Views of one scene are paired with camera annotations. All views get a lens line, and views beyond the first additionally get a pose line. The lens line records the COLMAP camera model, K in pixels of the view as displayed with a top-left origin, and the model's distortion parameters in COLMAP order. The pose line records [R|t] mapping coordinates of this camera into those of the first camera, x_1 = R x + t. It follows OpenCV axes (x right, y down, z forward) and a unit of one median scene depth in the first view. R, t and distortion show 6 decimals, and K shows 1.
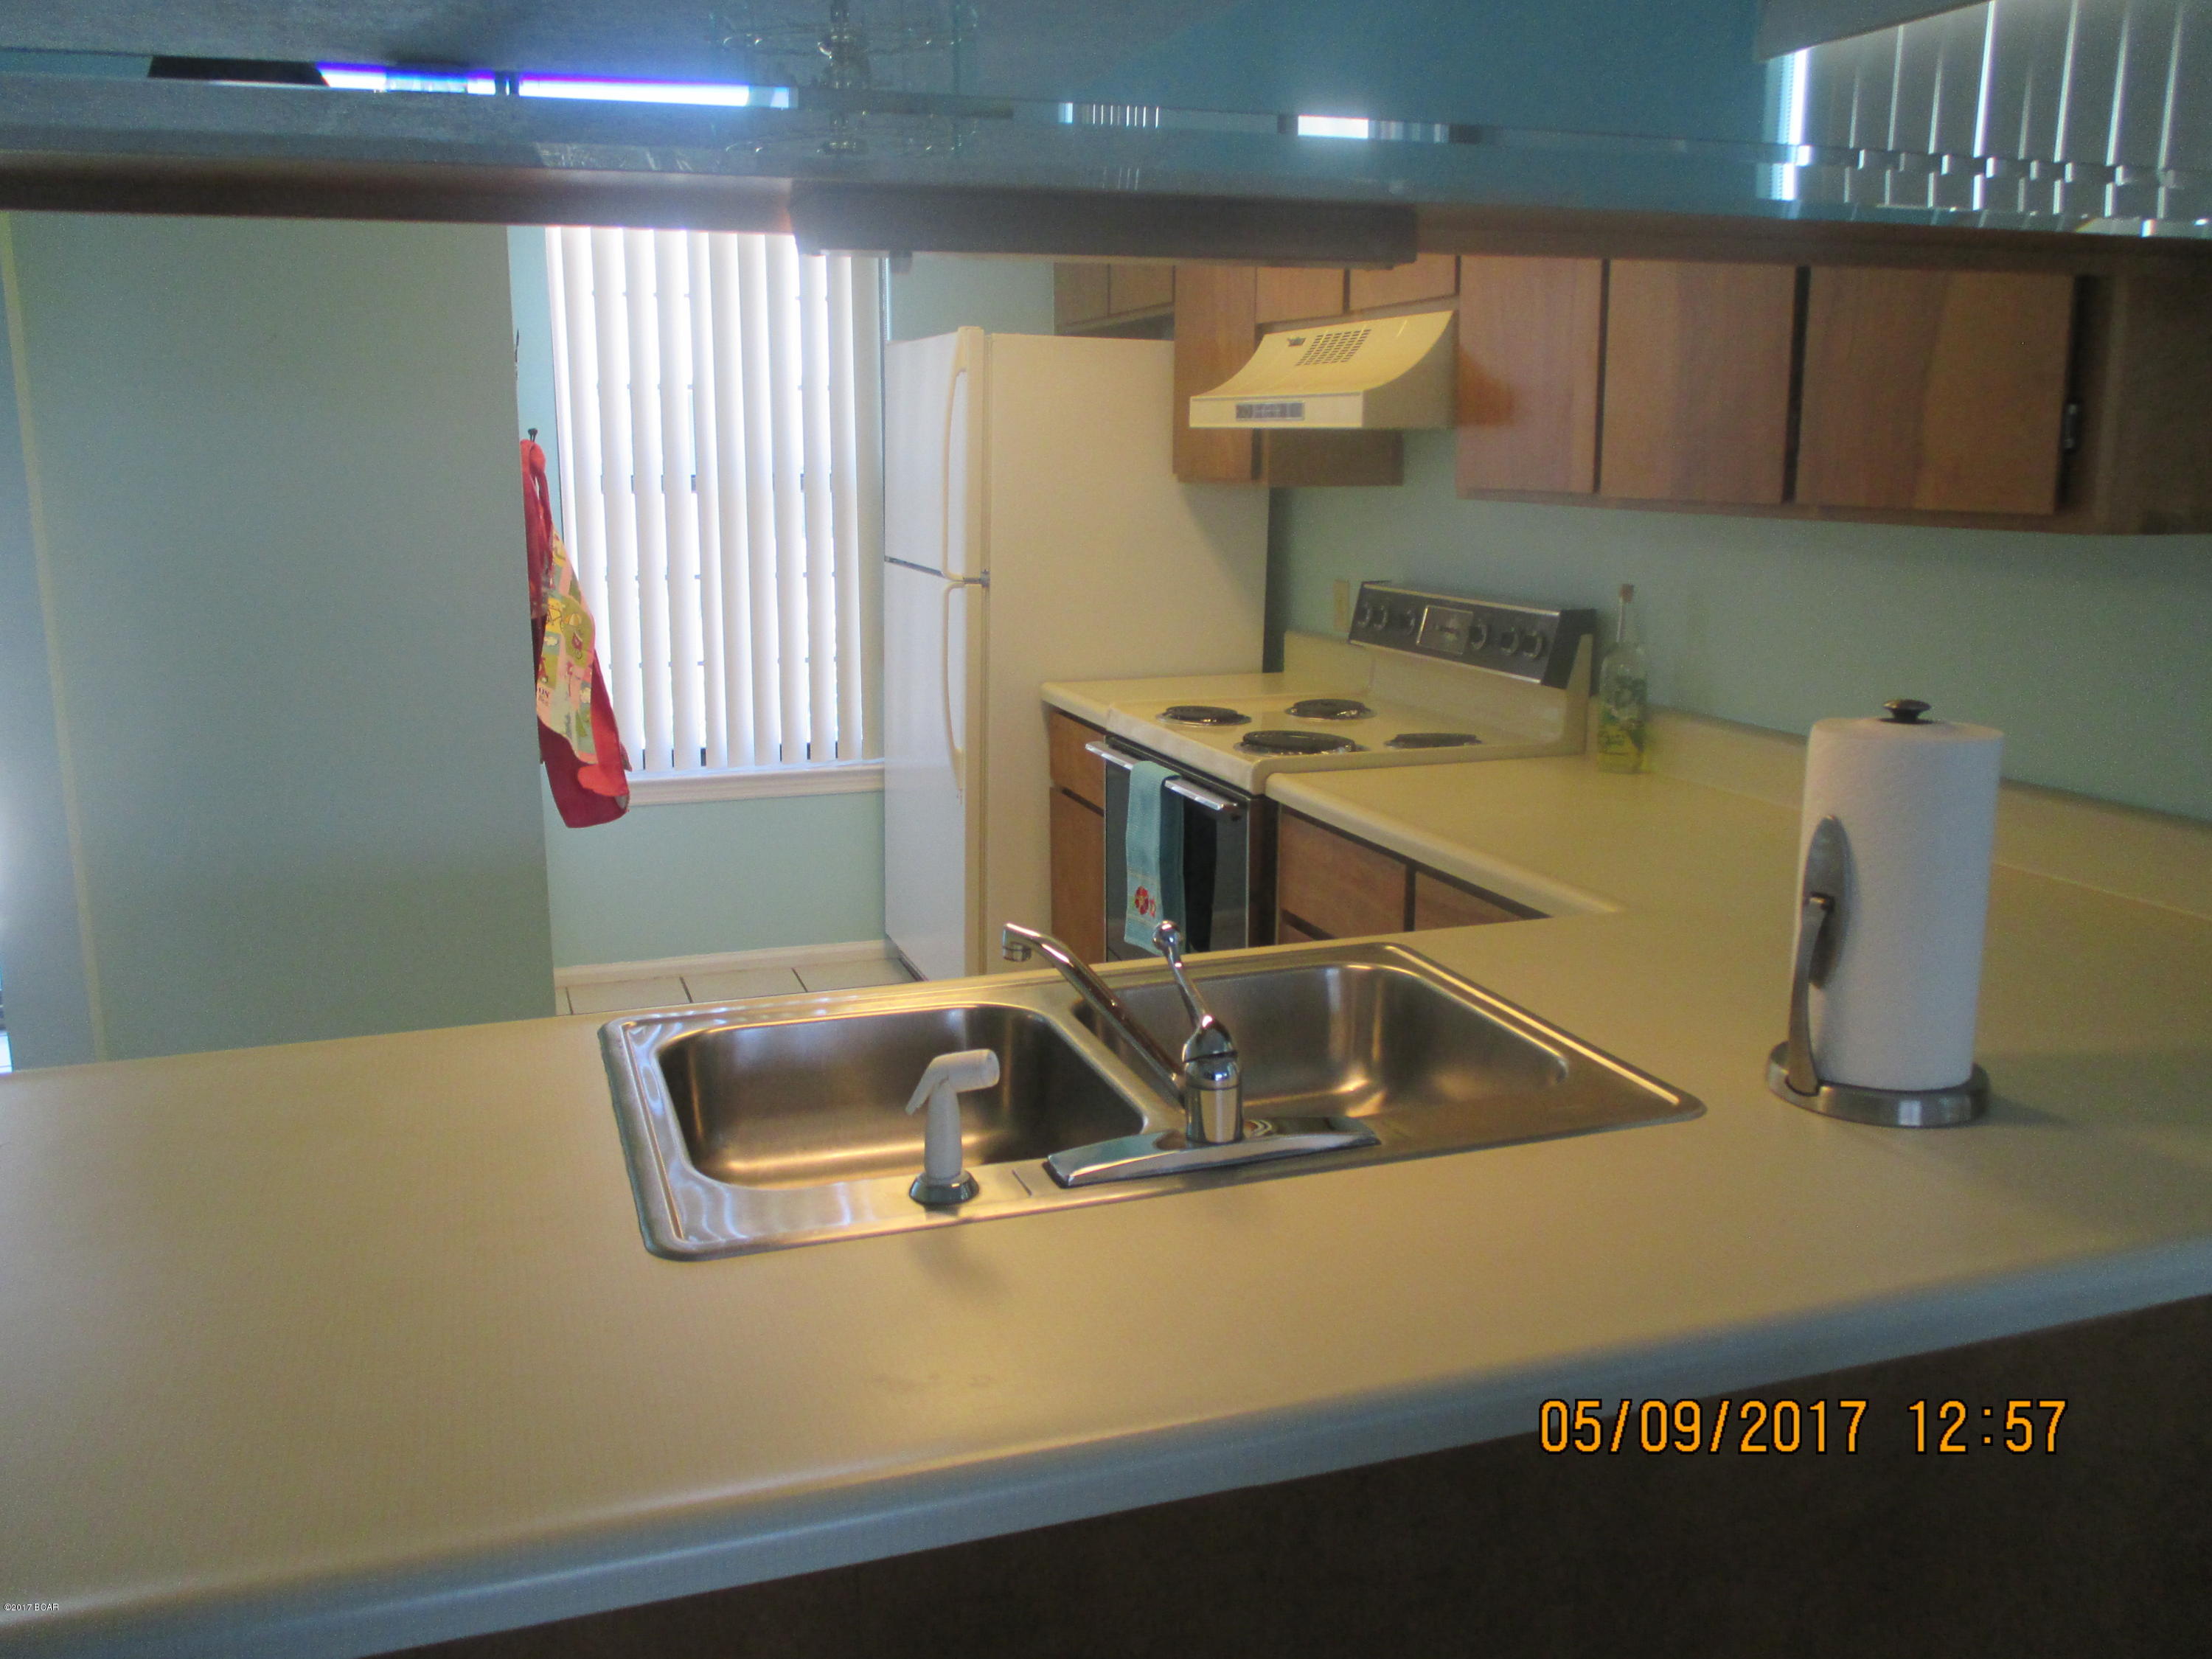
lens RADIAL K [[1850.5, 0, 1096.3], [0, 1850.5, 823.0], [0, 0, 1]] dist [-0.022280, 0.001737]
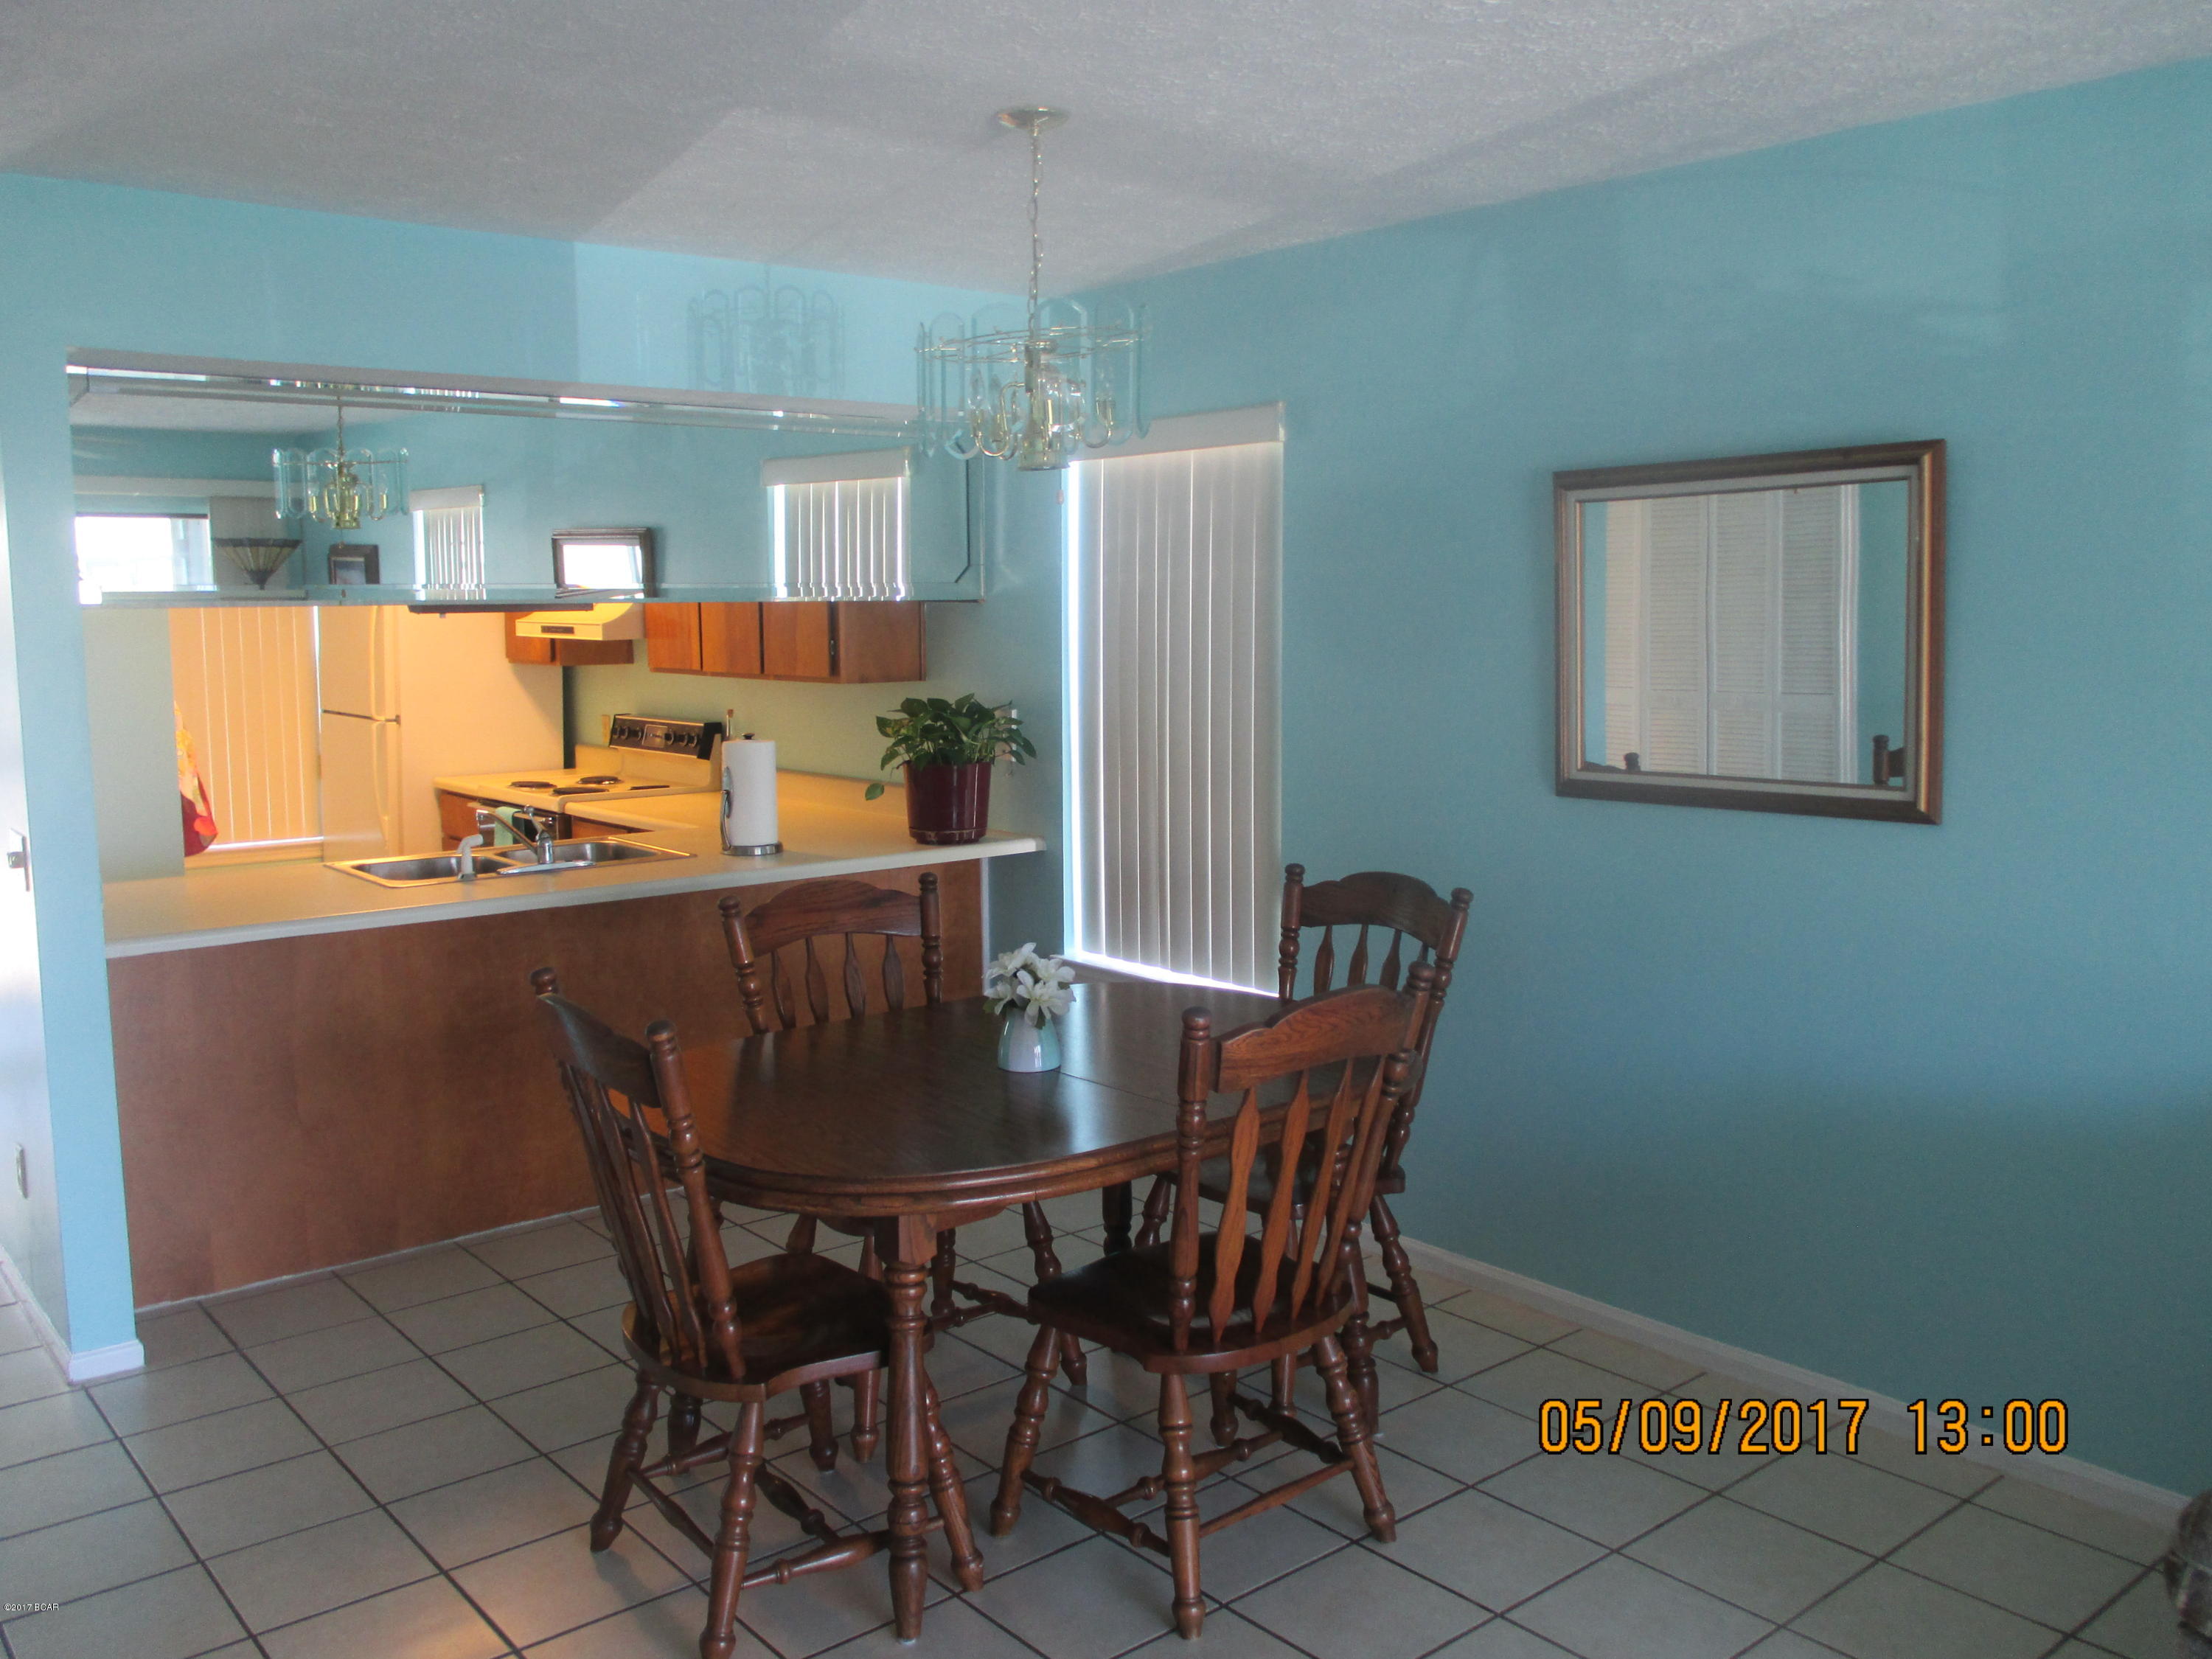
lens RADIAL K [[1850.5, 0, 1096.3], [0, 1850.5, 823.0], [0, 0, 1]] dist [-0.022280, 0.001737]
pose [[0.934293, -0.038461, 0.354424, -0.078990], [0.069069, 0.994855, -0.074115, 0.173266], [-0.349750, 0.093725, 0.932143, -1.043429]]
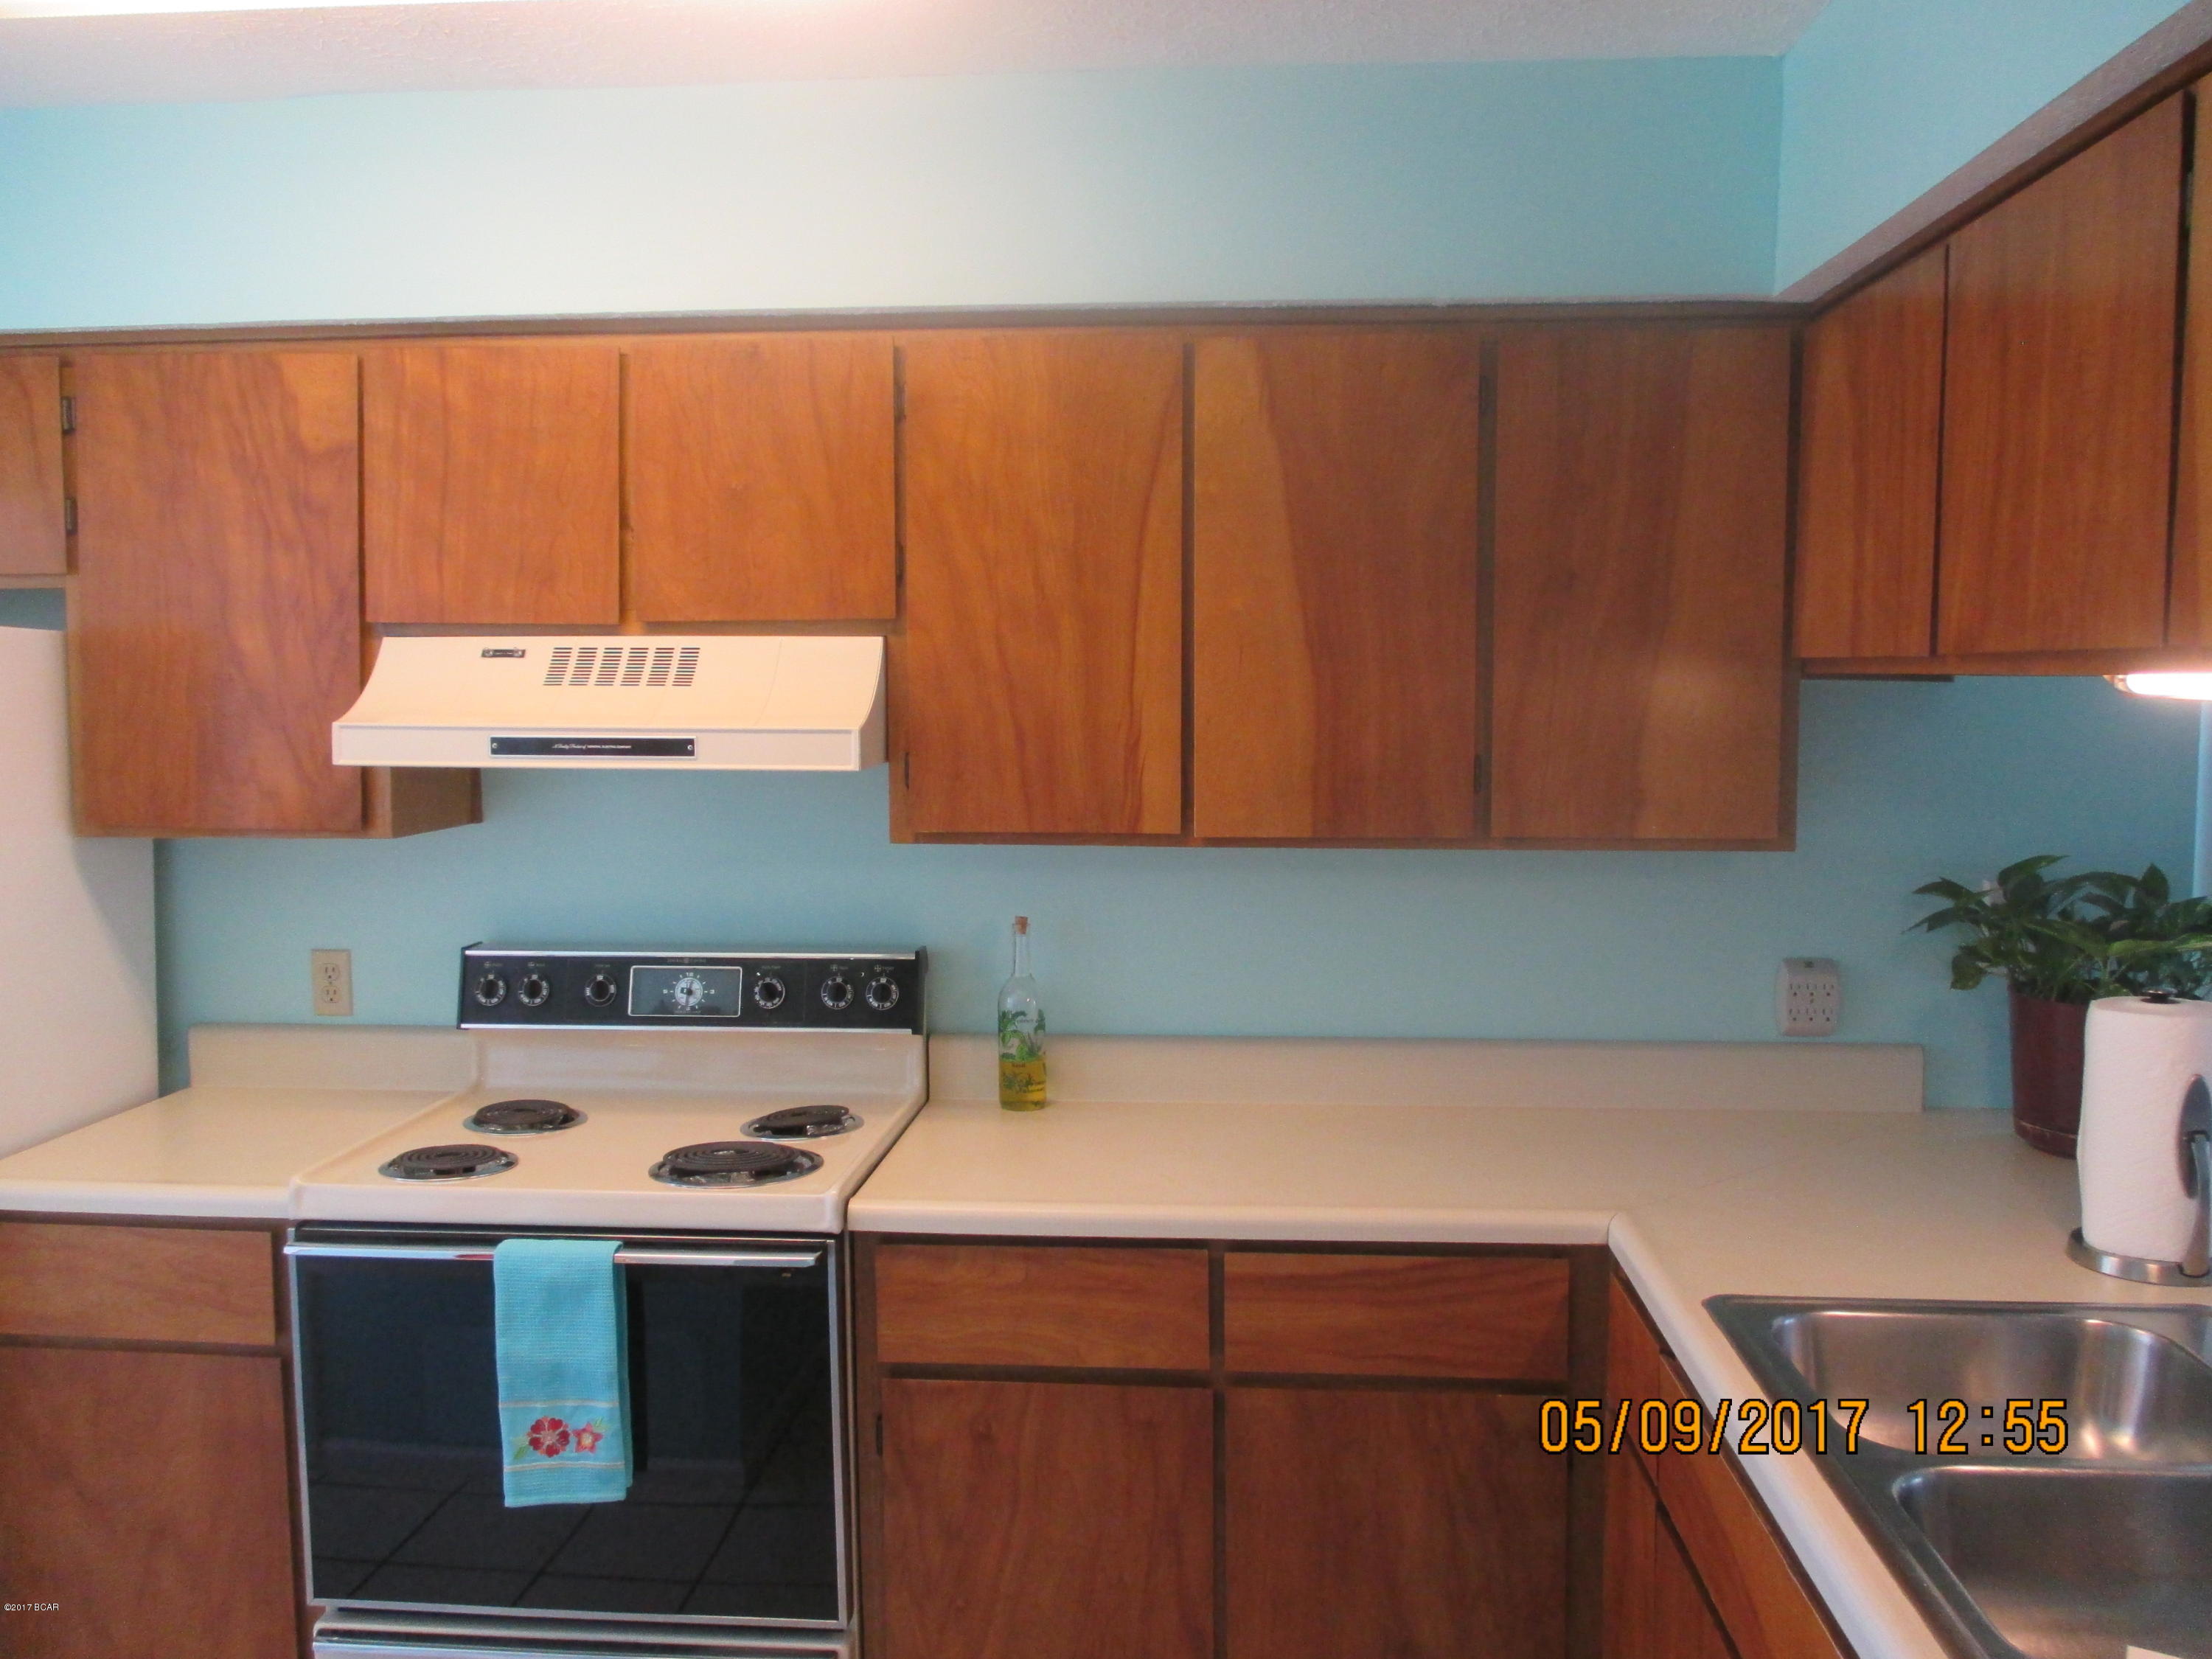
lens RADIAL K [[1818.6, 0, 1117.9], [0, 1818.6, 833.5], [0, 0, 1]] dist [-0.010863, -0.003083]
pose [[0.398213, -0.073751, 0.914323, -0.496702], [0.183668, 0.982988, -0.000703, -0.141858], [-0.898717, 0.168212, 0.404984, 0.485666]]
